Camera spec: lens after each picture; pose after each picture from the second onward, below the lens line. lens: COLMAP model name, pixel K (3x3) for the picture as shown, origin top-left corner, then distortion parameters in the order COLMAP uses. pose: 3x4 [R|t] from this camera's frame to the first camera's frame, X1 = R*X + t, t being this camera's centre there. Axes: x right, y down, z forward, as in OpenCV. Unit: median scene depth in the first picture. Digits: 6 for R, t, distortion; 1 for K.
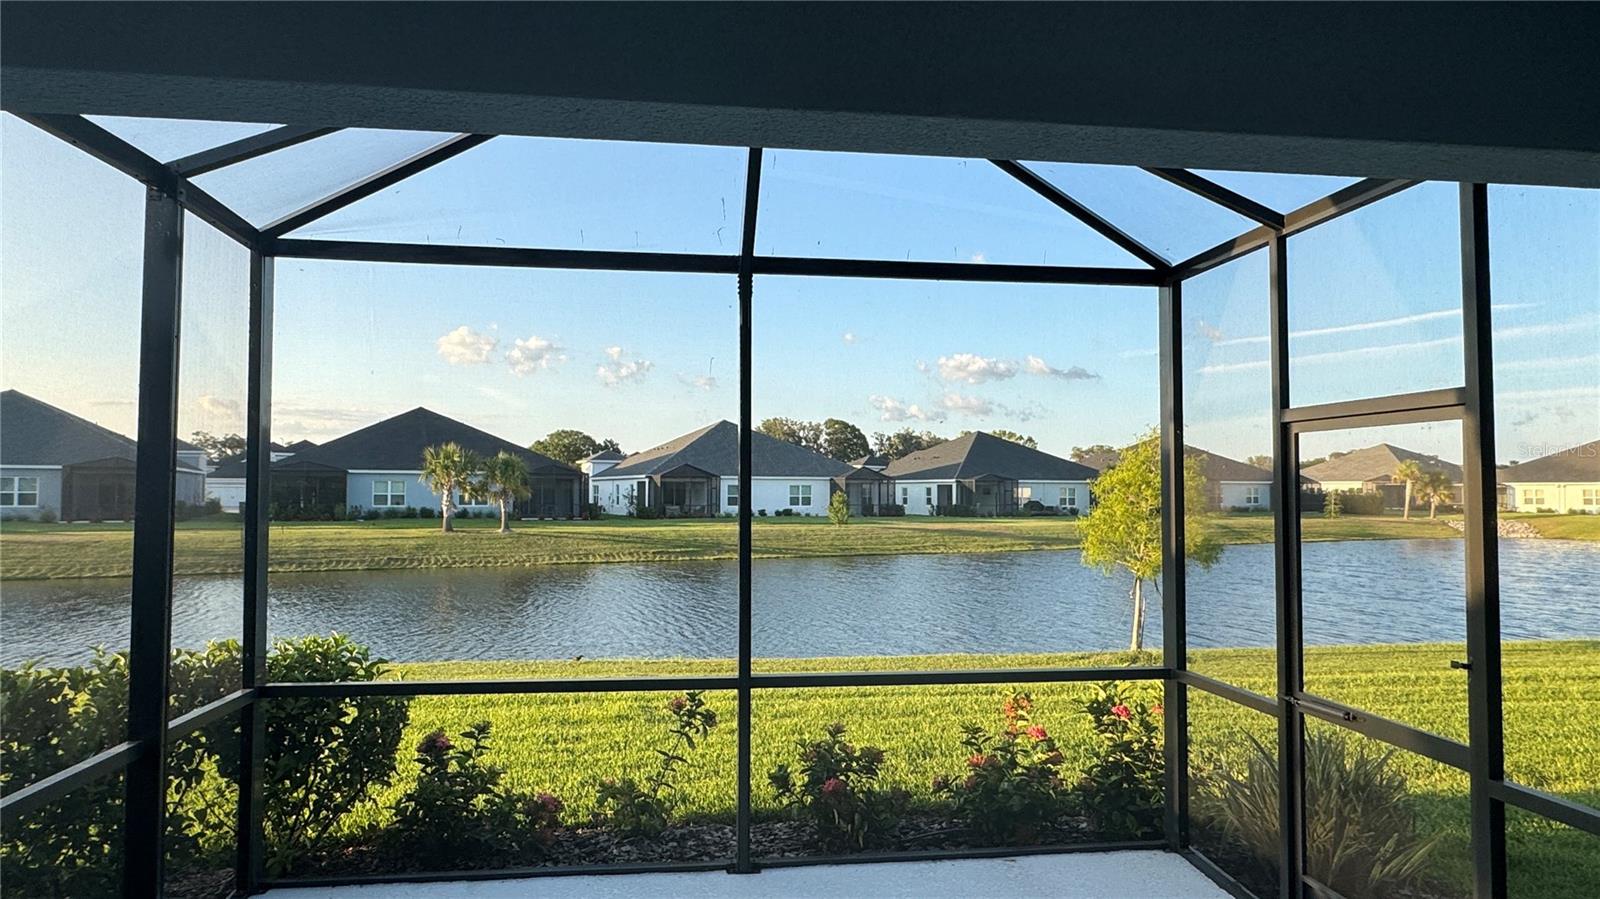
lens RADIAL K [[959.5, 0, 805.2], [0, 959.5, 449.7], [0, 0, 1]] dist [-0.001176, -0.000369]
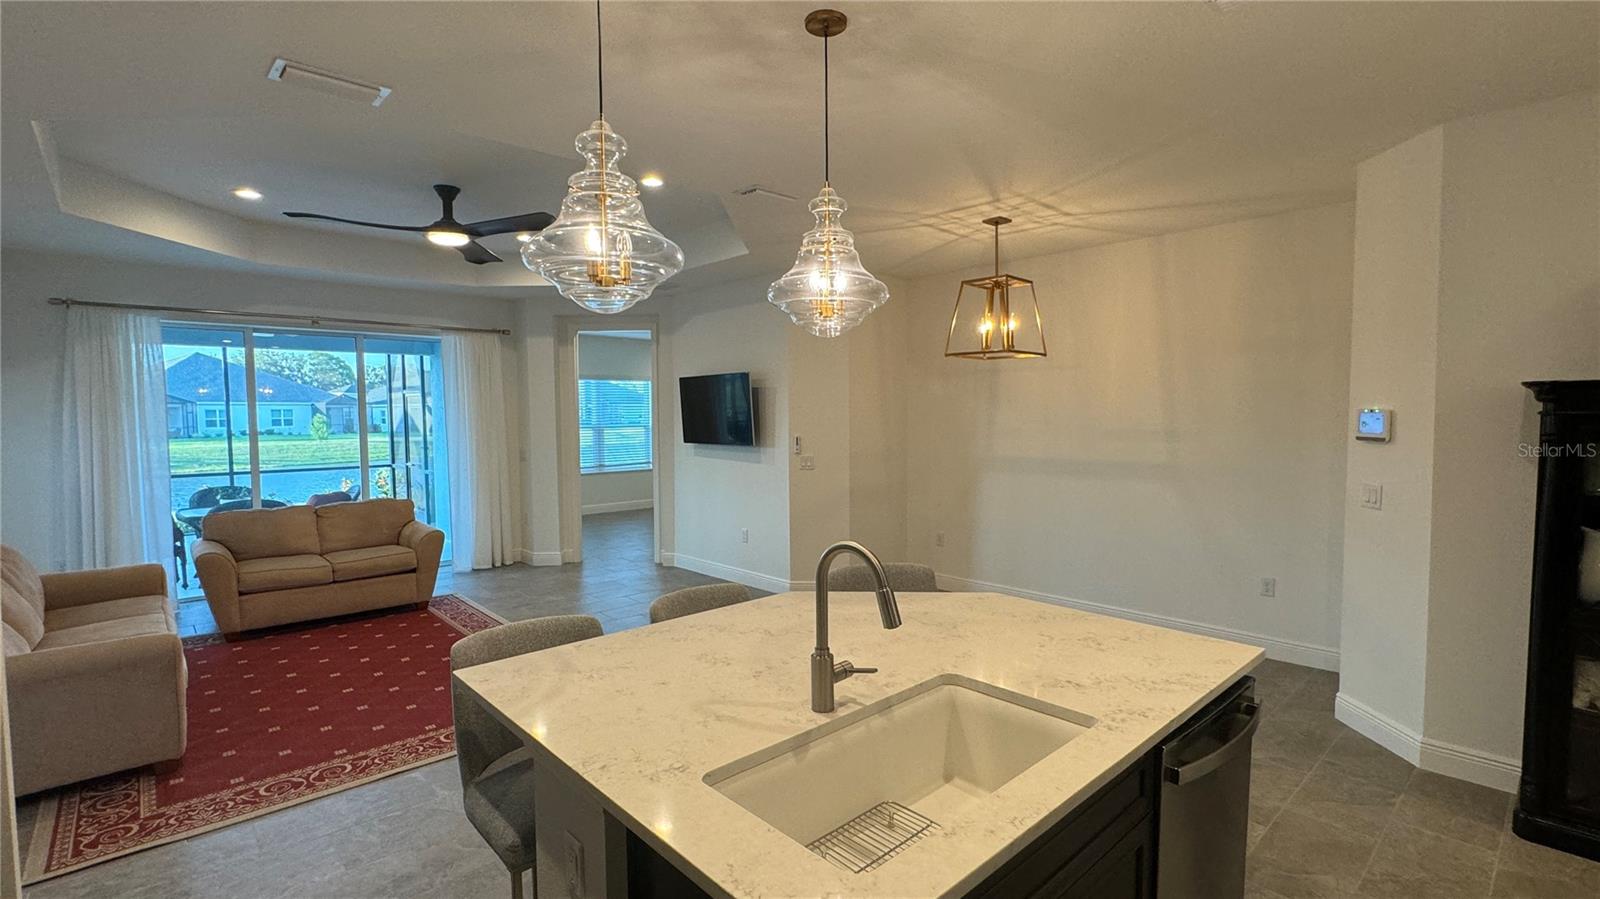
lens RADIAL K [[726.9, 0, 798.7], [0, 726.9, 446.3], [0, 0, 1]] dist [-0.004481, -0.000072]
pose [[0.820759, -0.038778, 0.569958, 0.007409], [-0.013470, 0.996102, 0.087169, -0.005464], [-0.571116, -0.079222, 0.817037, -0.130349]]
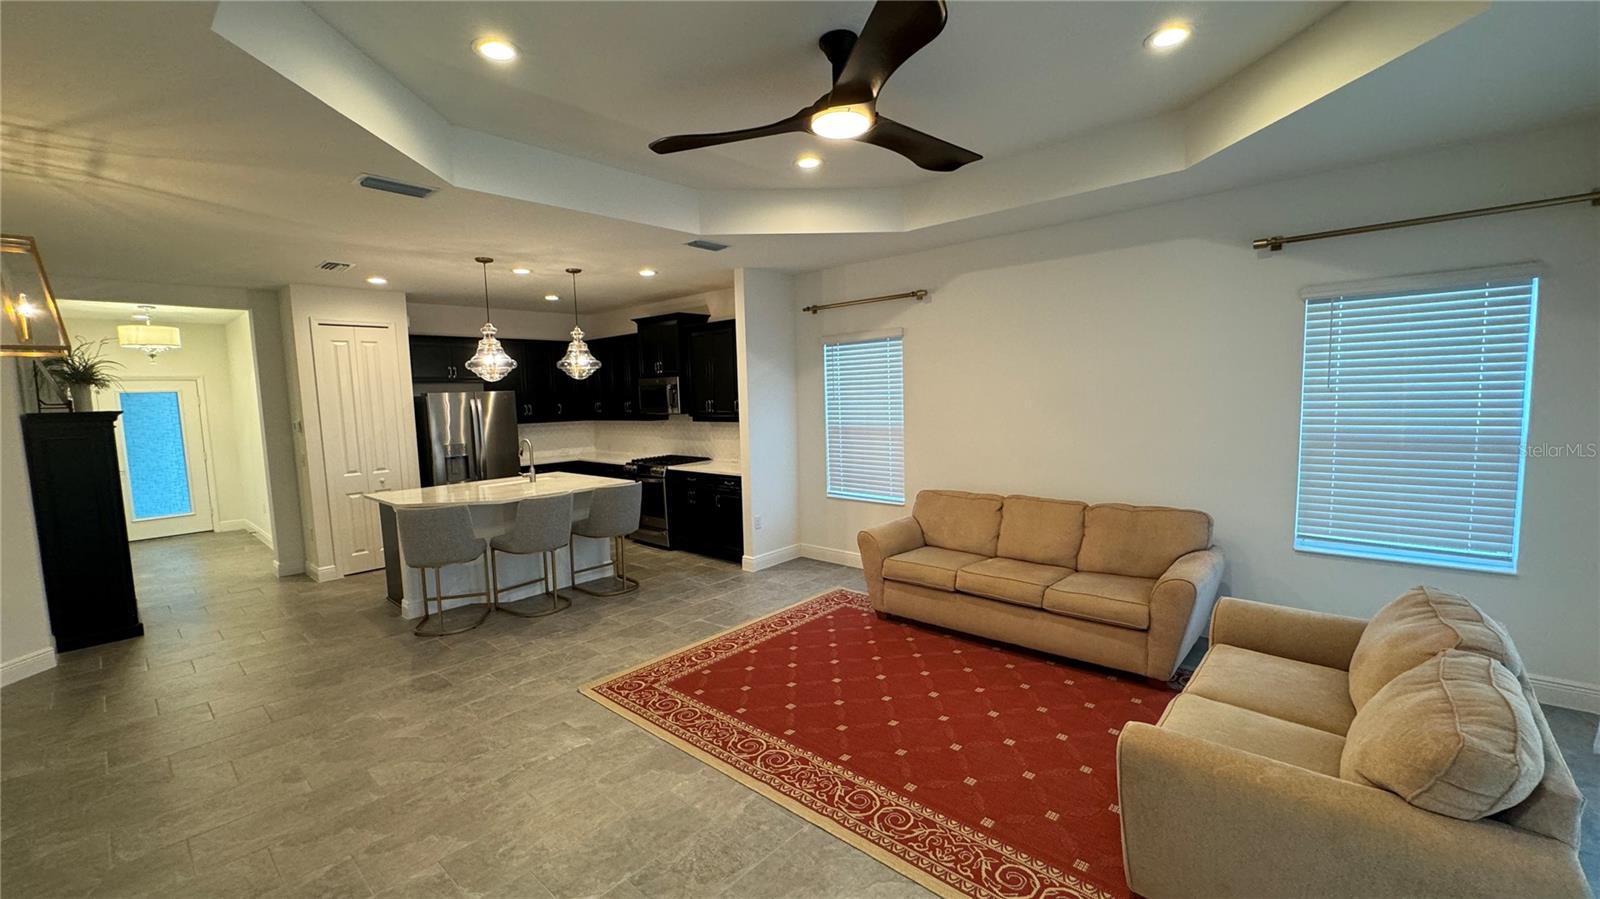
lens RADIAL K [[640.4, 0, 799.7], [0, 640.4, 449.8], [0, 0, 1]] dist [-0.008067, 0.000377]
pose [[-0.762457, 0.077500, -0.642381, 0.048970], [0.055958, 0.996979, 0.053862, -0.001634], [0.644615, 0.005121, -0.764490, -0.023240]]
